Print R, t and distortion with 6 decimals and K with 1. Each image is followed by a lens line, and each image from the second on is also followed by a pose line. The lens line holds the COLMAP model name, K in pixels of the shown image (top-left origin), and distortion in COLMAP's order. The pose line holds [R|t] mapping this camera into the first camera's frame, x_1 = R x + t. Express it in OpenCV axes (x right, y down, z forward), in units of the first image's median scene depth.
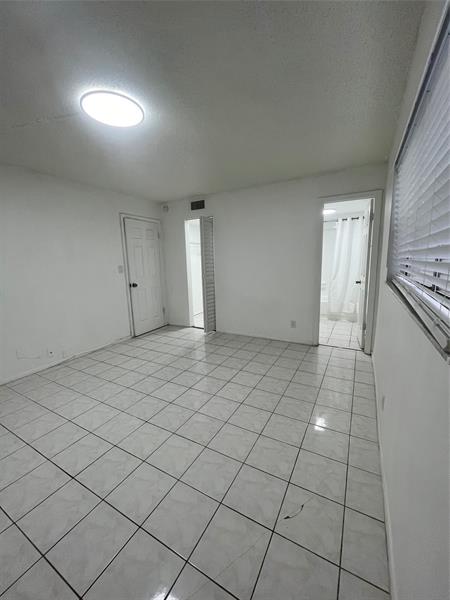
lens RADIAL K [[242.6, 0, 226.6], [0, 242.6, 299.0], [0, 0, 1]] dist [0.001012, 0.000166]
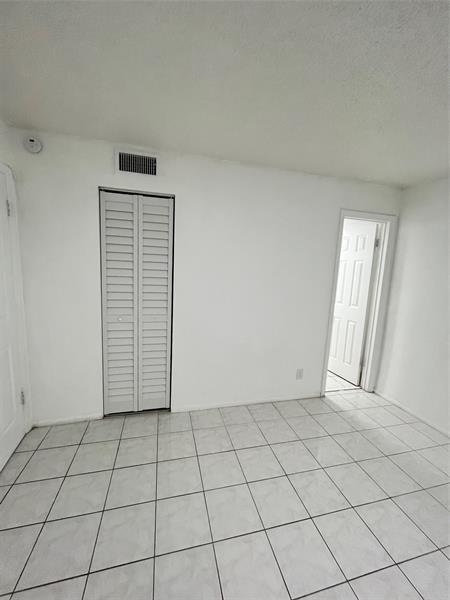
lens RADIAL K [[242.6, 0, 226.6], [0, 242.6, 299.0], [0, 0, 1]] dist [0.001012, 0.000166]
pose [[0.719368, -0.033365, 0.693827, -0.334191], [0.052708, 0.998588, -0.006627, -0.112106], [-0.692626, 0.041338, 0.720111, 0.551431]]
